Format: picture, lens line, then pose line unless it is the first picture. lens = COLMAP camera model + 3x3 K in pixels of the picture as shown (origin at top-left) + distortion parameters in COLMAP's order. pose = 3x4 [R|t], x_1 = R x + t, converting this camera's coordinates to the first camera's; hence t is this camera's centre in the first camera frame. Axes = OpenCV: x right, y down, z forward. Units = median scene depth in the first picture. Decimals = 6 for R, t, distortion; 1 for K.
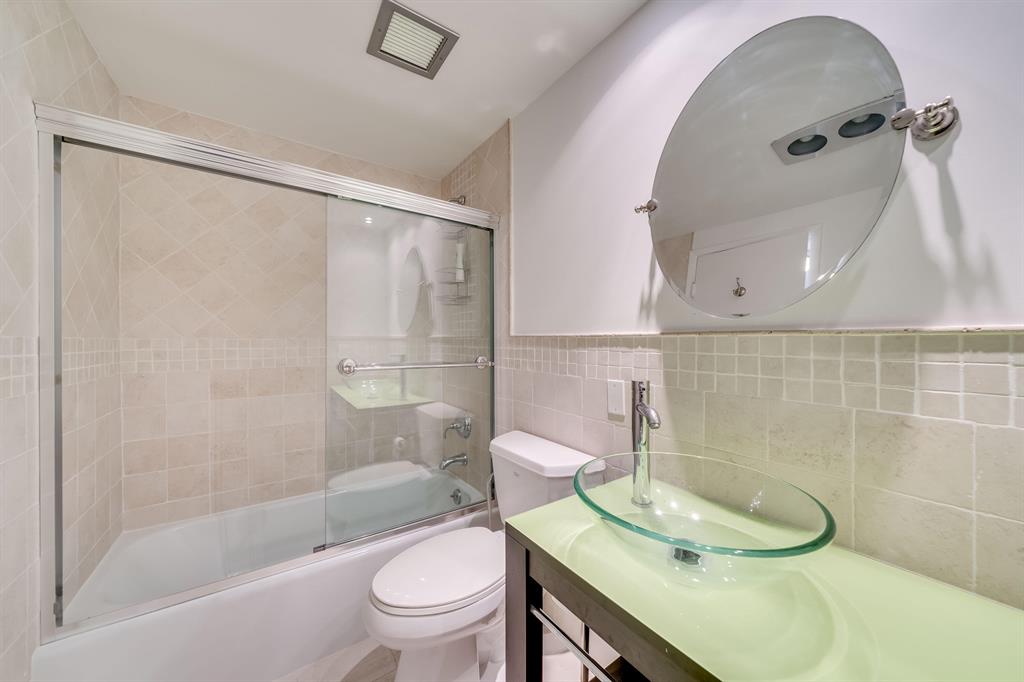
lens RADIAL K [[352.8, 0, 508.8], [0, 352.8, 340.7], [0, 0, 1]] dist [-0.003665, -0.000273]
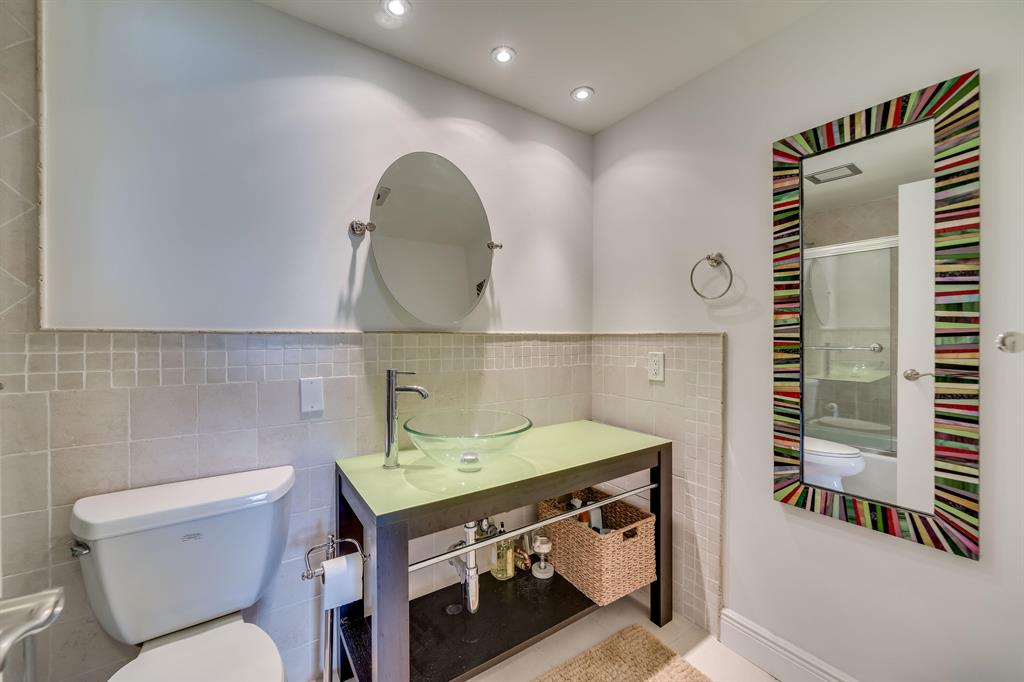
lens RADIAL K [[387.4, 0, 508.2], [0, 387.4, 339.9], [0, 0, 1]] dist [-0.002340, 0.000084]
pose [[0.024473, -0.002823, 0.999697, -0.842916], [0.003876, 0.999989, 0.002729, 0.004941], [-0.999693, 0.003808, 0.024484, 0.451201]]
